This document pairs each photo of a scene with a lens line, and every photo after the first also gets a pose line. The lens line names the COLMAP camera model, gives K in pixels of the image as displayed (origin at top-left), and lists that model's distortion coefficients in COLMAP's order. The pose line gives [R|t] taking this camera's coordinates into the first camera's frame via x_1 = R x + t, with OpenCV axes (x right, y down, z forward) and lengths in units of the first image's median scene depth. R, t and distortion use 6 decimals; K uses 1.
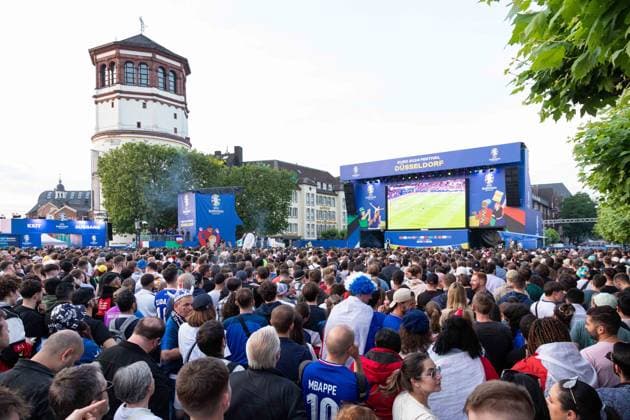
lens RADIAL K [[423.9, 0, 314.6], [0, 423.9, 245.6], [0, 0, 1]] dist [-0.000198, 0.000714]
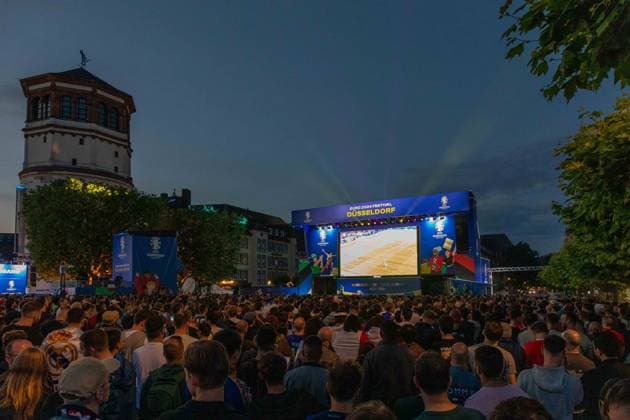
lens RADIAL K [[426.8, 0, 318.5], [0, 426.8, 262.8], [0, 0, 1]] dist [0.001146, 0.000798]
pose [[0.993074, 0.009652, 0.117089, 0.007470], [-0.001177, 0.997387, -0.072236, 0.001408], [-0.117481, 0.071598, 0.990491, 0.030800]]
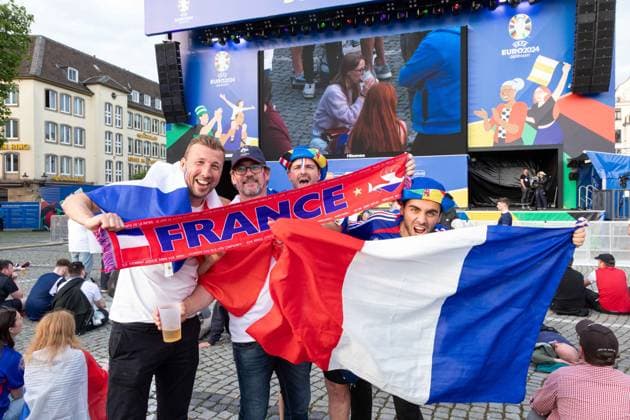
lens RADIAL K [[424.9, 0, 315.5], [0, 424.9, 202.6], [0, 0, 1]] dist [-0.003468, -0.001611]
pose [[0.946119, 0.001117, 0.323817, 0.083786], [0.000645, 0.999986, -0.005333, 0.008034], [-0.323818, 0.005254, 0.946105, 0.576237]]
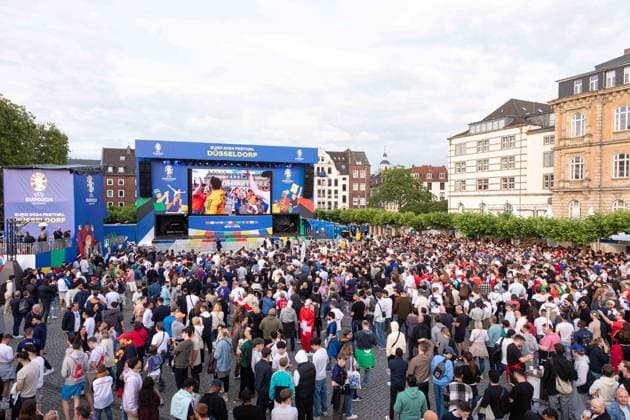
lens RADIAL K [[416.4, 0, 315.5], [0, 416.4, 217.1], [0, 0, 1]] dist [0.001000, 0.002331]
pose [[0.564744, -0.017069, 0.825090, -0.433389], [-0.000763, 0.999775, 0.021205, -0.049965], [-0.825266, -0.012605, 0.564604, 0.228913]]
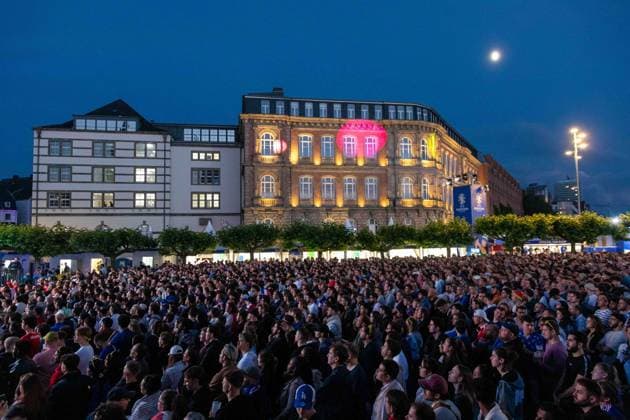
lens RADIAL K [[420.4, 0, 315.0], [0, 420.4, 210.0], [0, 0, 1]] dist [0.019762, -0.001399]
pose [[-0.632879, 0.070589, 0.771027, -0.132539], [0.024427, 0.997160, -0.071242, -0.019435], [-0.773866, -0.026254, -0.632805, 0.768057]]
